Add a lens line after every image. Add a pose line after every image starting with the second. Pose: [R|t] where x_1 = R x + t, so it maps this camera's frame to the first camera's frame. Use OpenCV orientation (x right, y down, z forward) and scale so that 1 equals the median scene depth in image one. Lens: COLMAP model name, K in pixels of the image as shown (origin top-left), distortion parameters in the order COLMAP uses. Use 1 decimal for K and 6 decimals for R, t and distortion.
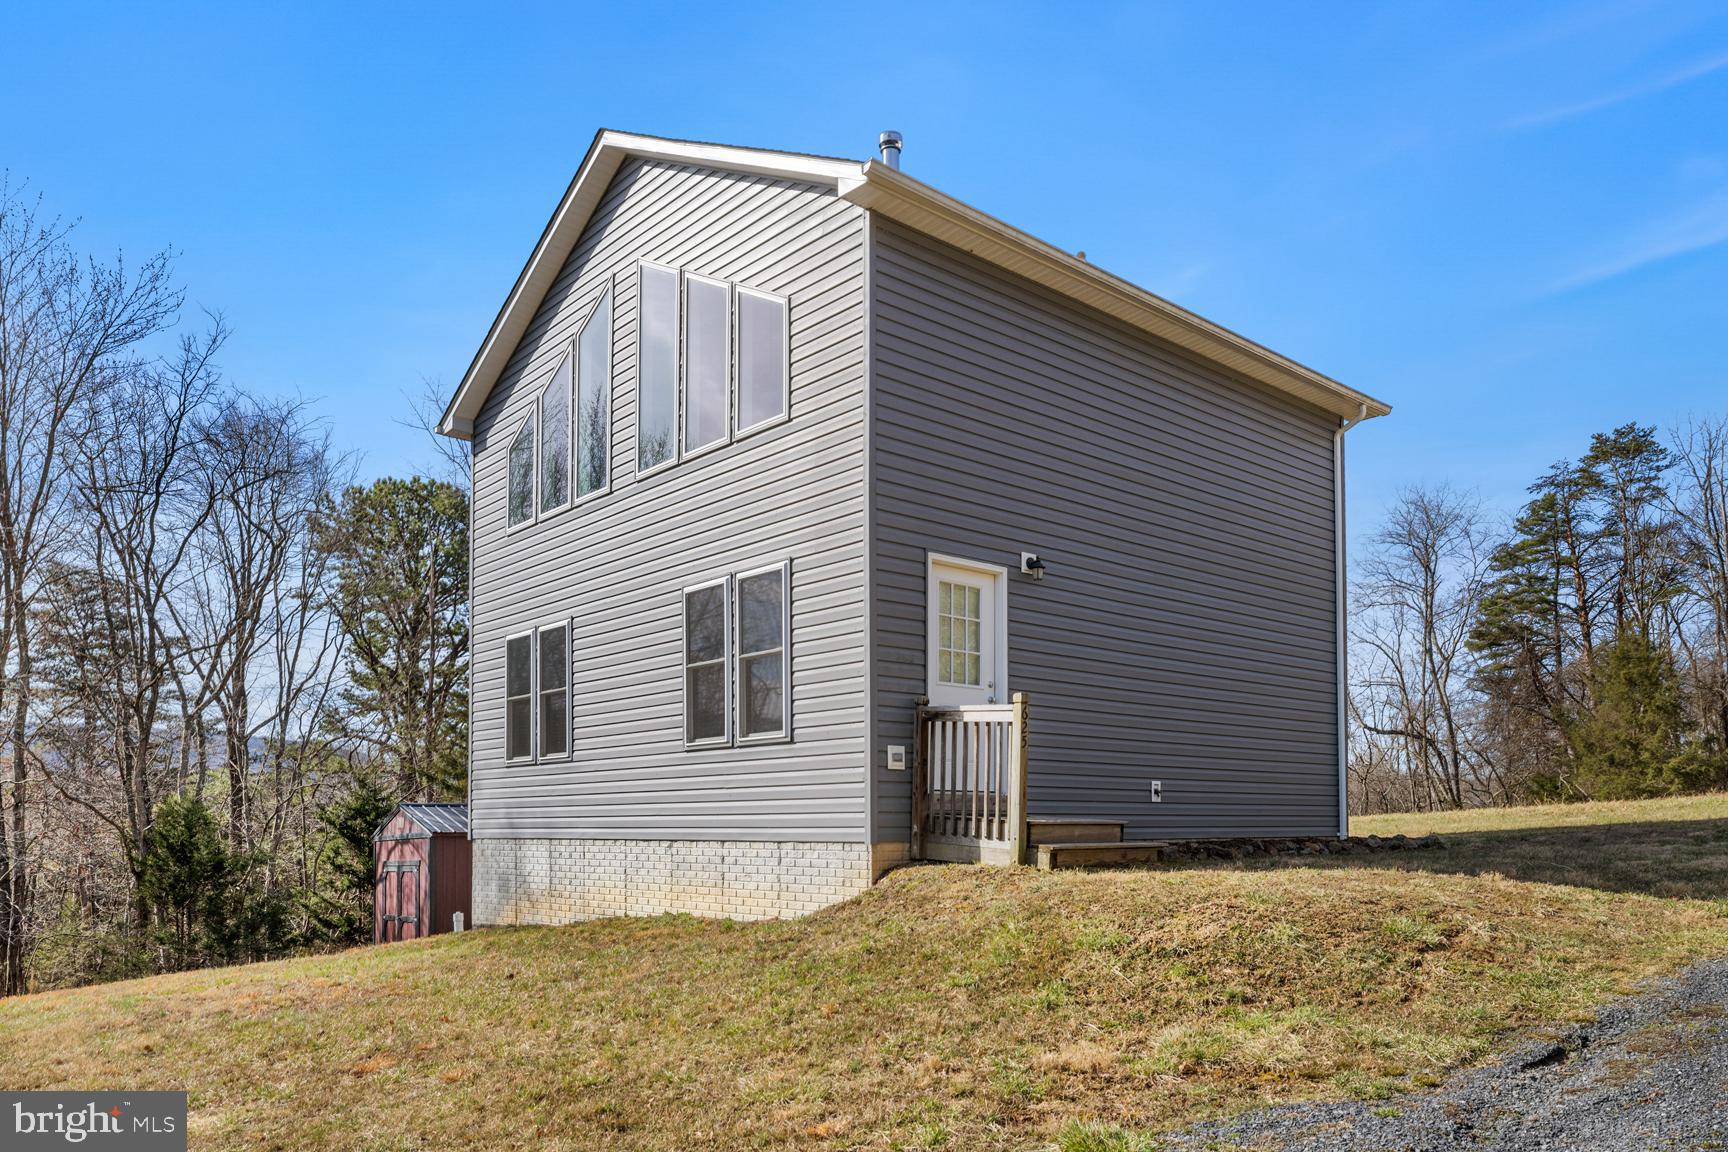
lens RADIAL K [[1311.2, 0, 864.0], [0, 1311.2, 576.0], [0, 0, 1]] dist [0.008387, 0.008620]
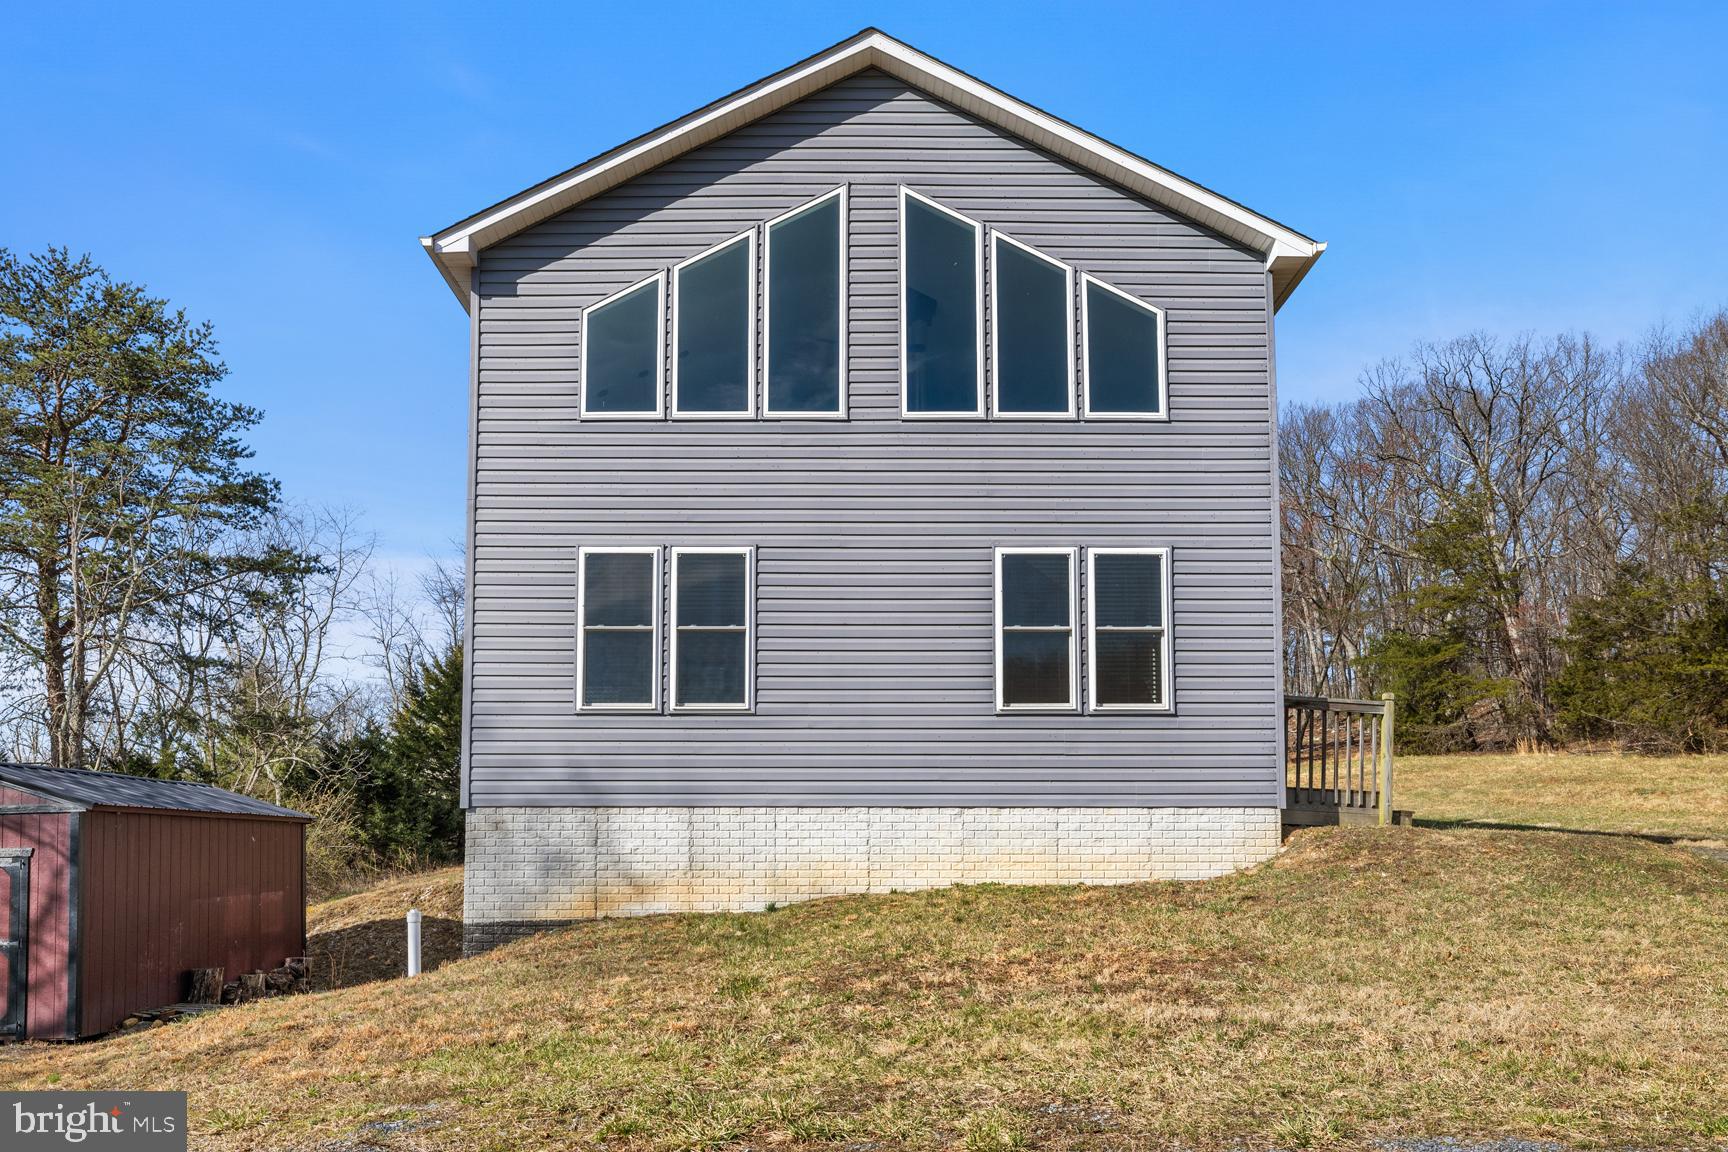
lens RADIAL K [[1311.2, 0, 864.0], [0, 1311.2, 576.0], [0, 0, 1]] dist [0.008387, 0.008620]
pose [[0.636968, 0.176905, 0.750318, -0.835451], [-0.146181, 0.983372, -0.107755, 0.134870], [-0.756904, -0.041045, 0.652236, 0.399649]]
